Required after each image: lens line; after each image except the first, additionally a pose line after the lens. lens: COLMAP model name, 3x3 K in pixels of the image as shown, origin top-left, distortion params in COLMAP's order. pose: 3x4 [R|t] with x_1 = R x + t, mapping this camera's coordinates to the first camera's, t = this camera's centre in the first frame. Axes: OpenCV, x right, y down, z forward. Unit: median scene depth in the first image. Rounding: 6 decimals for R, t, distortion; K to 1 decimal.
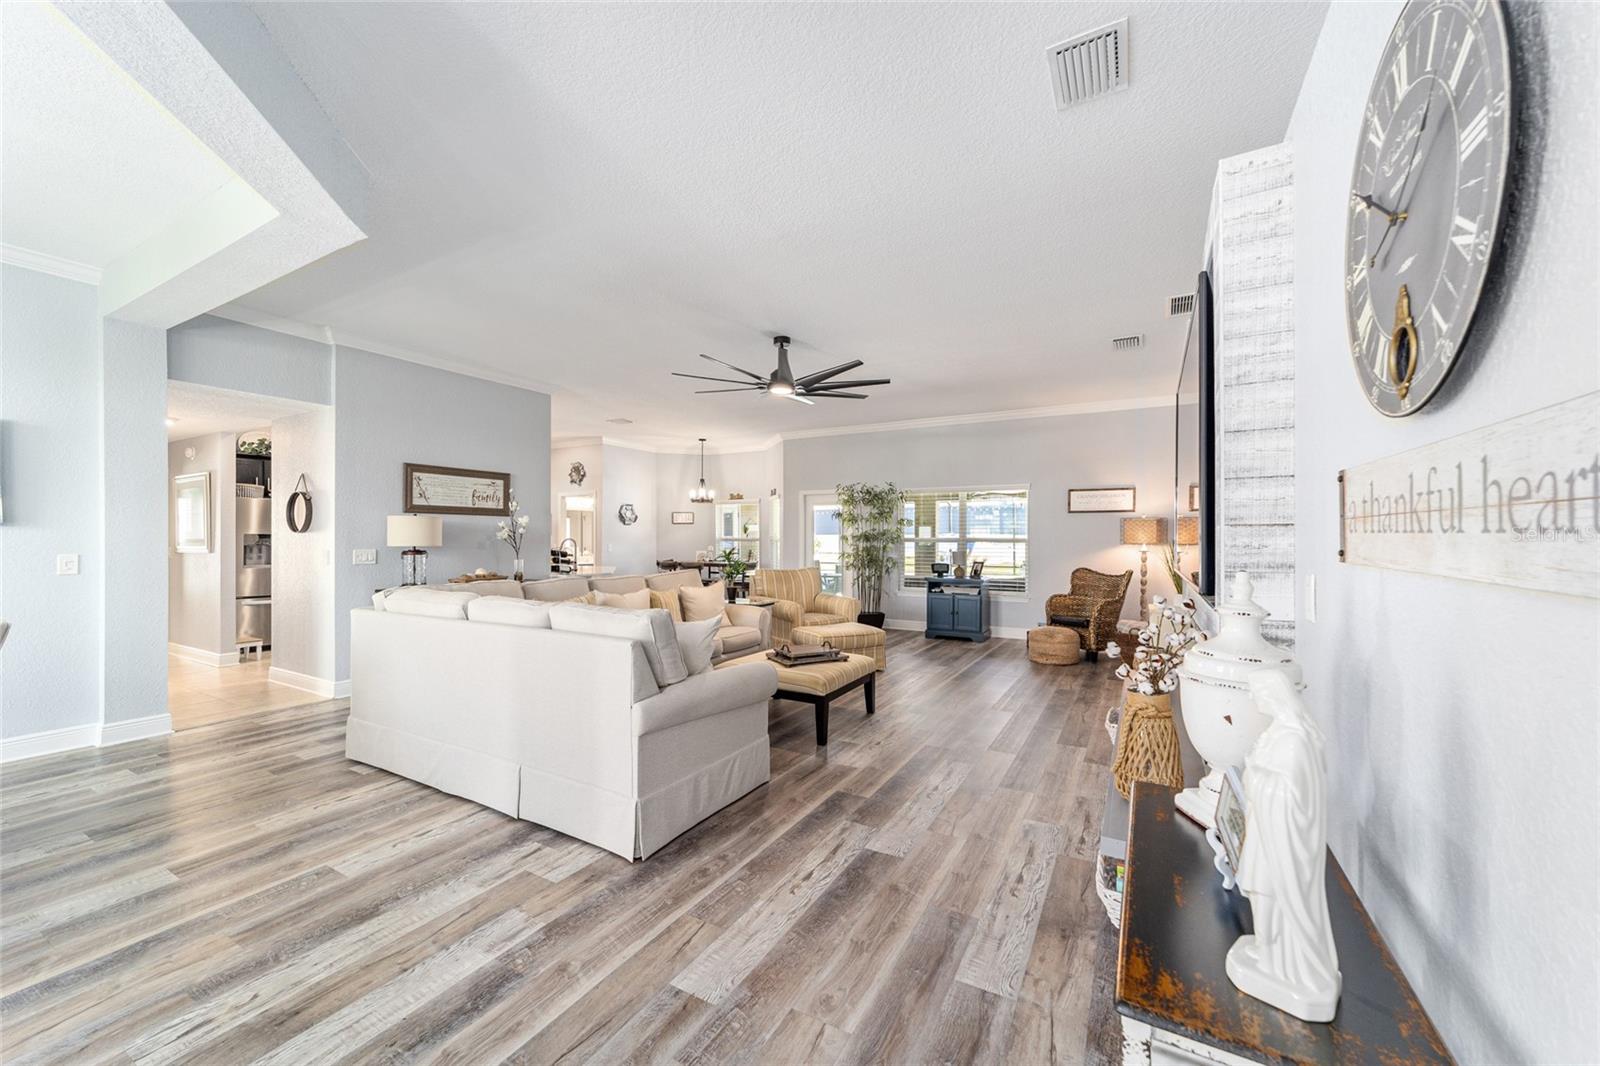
lens RADIAL K [[612.1, 0, 796.2], [0, 612.1, 537.0], [0, 0, 1]] dist [-0.014540, 0.007774]
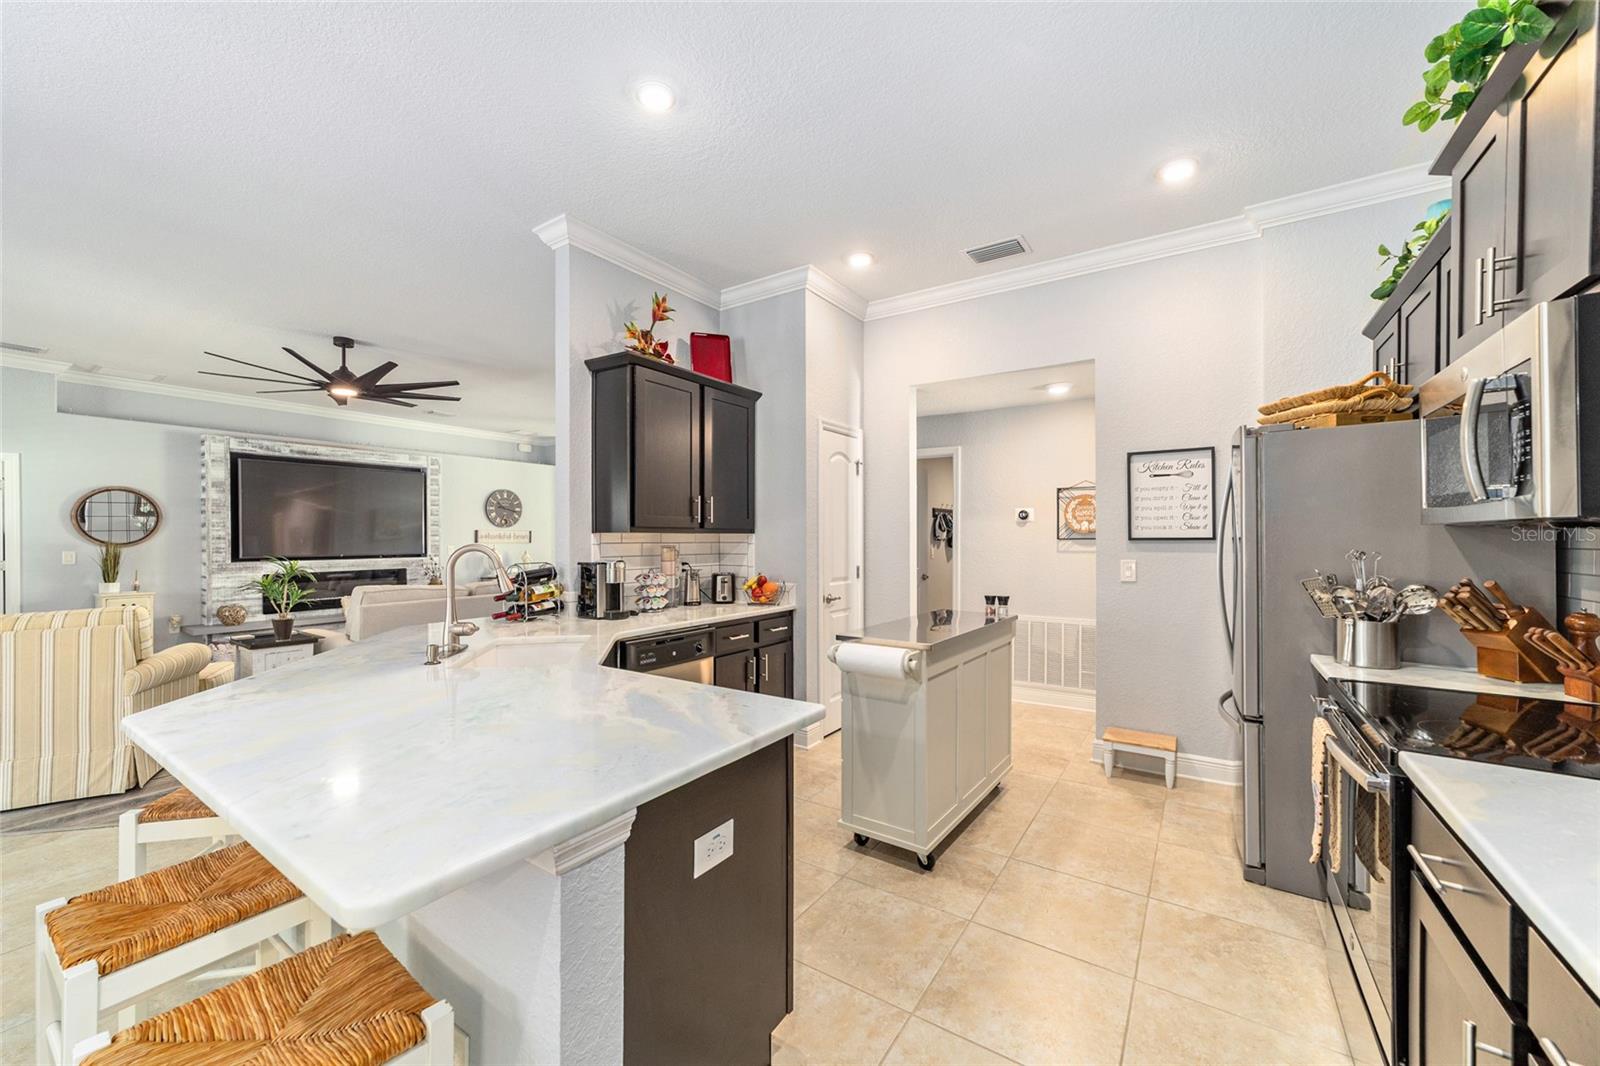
lens RADIAL K [[612.1, 0, 796.2], [0, 612.1, 537.0], [0, 0, 1]] dist [-0.014540, 0.007774]
pose [[-0.997150, 0.002556, 0.075404, -0.687440], [0.002447, 0.999996, -0.001537, -0.000663], [-0.075407, -0.001348, -0.997152, 1.600509]]
